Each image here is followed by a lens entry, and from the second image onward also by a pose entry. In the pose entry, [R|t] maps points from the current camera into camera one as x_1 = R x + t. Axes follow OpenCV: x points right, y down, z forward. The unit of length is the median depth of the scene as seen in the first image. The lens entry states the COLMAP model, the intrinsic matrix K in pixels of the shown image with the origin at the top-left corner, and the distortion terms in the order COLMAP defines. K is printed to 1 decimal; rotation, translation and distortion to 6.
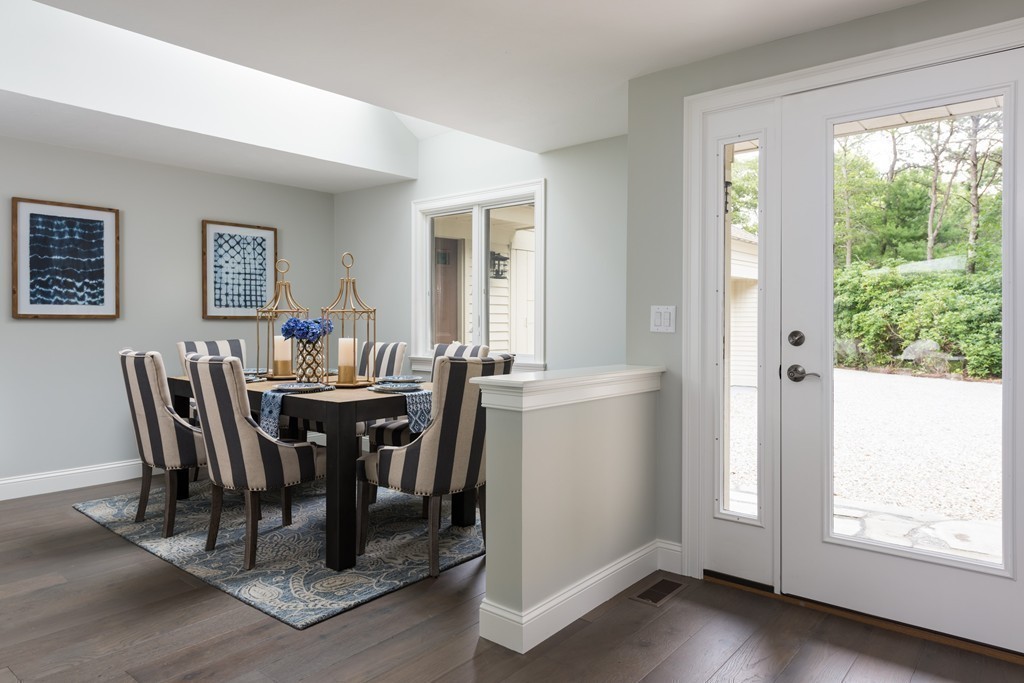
lens RADIAL K [[667.5, 0, 514.1], [0, 667.5, 324.3], [0, 0, 1]] dist [0.005652, 0.002063]
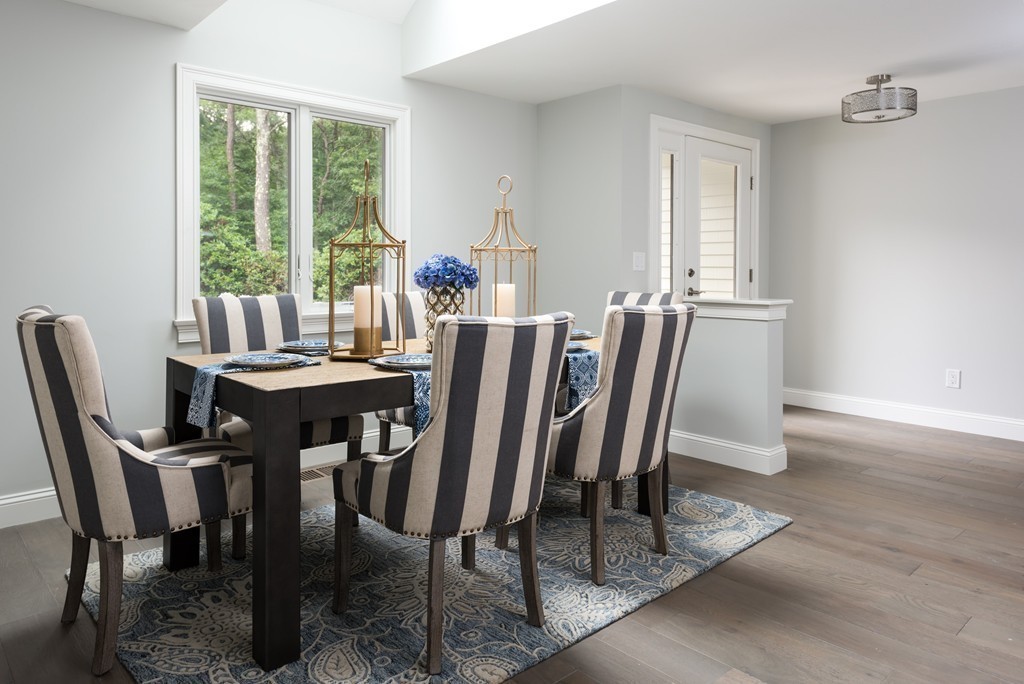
lens RADIAL K [[667.5, 0, 514.1], [0, 667.5, 324.8], [0, 0, 1]] dist [0.005652, 0.002063]
pose [[0.135798, -0.072405, 0.988087, -1.242466], [0.010817, 0.997375, 0.071598, 0.015288], [-0.990677, 0.000965, 0.136225, 1.076880]]
